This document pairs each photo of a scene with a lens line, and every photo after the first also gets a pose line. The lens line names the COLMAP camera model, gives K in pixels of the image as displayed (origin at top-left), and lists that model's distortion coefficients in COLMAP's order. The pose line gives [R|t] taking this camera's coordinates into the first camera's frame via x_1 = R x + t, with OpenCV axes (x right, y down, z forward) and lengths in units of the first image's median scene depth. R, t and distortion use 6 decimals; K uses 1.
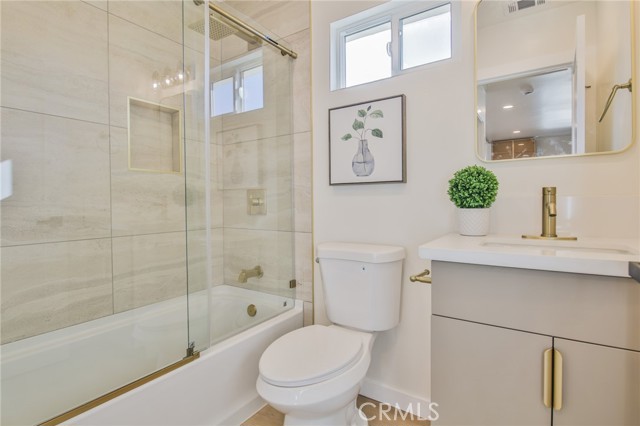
lens RADIAL K [[319.5, 0, 318.4], [0, 319.5, 207.6], [0, 0, 1]] dist [0.000305, -0.001843]
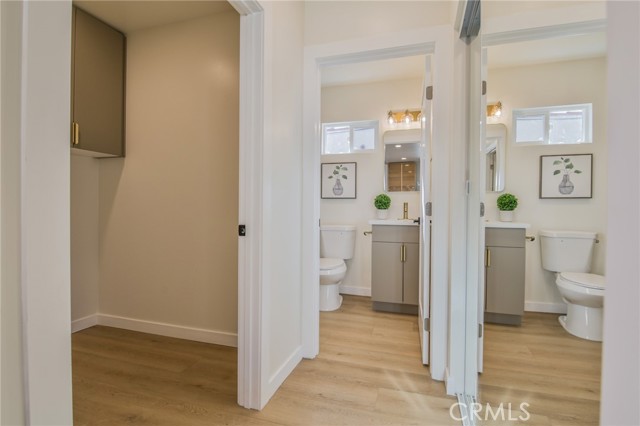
lens RADIAL K [[319.5, 0, 320.7], [0, 319.5, 212.6], [0, 0, 1]] dist [0.000305, -0.001843]
pose [[0.957651, 0.006927, 0.287848, -0.643493], [-0.008879, 0.999946, 0.005476, 0.015508], [-0.287794, -0.007800, 0.957660, -1.167755]]
